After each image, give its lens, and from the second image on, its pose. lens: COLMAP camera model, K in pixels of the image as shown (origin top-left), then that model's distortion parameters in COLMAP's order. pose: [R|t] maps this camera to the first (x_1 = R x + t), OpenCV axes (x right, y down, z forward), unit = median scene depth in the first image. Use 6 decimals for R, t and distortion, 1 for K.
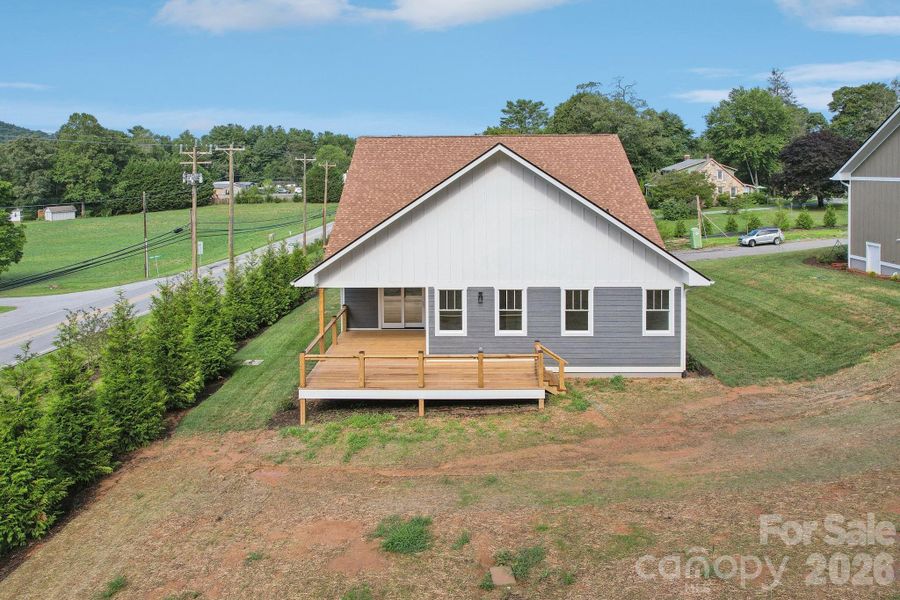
lens RADIAL K [[601.1, 0, 450.8], [0, 601.1, 180.0], [0, 0, 1]] dist [-0.046667, 0.083468]
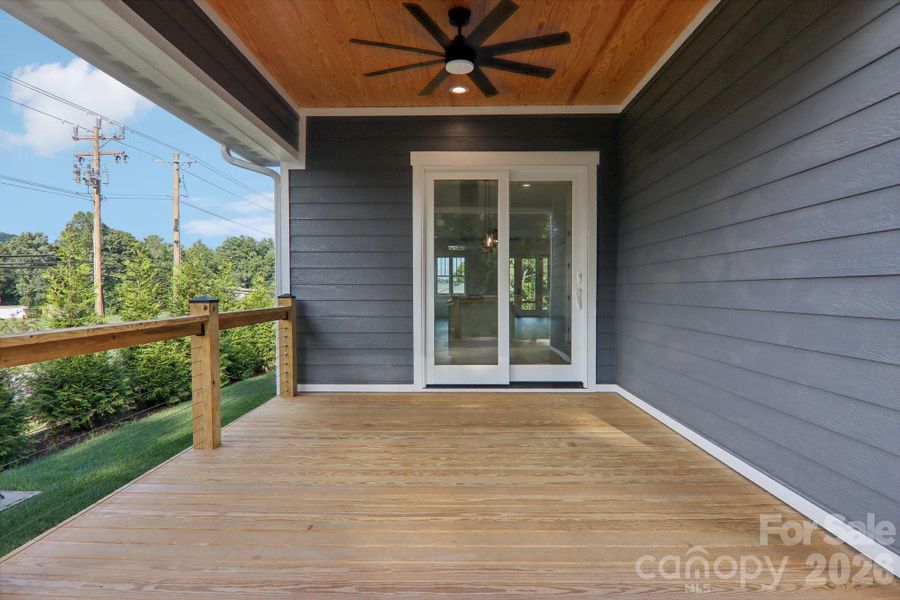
lens RADIAL K [[520.5, 0, 450.0], [0, 520.5, 300.0], [0, 0, 1]] dist [-0.004404, -0.001518]
pose [[0.999919, 0.006123, 0.011136, -0.107606], [-0.006094, 0.999978, -0.002604, 0.210352], [-0.011152, 0.002536, 0.999935, 0.765737]]
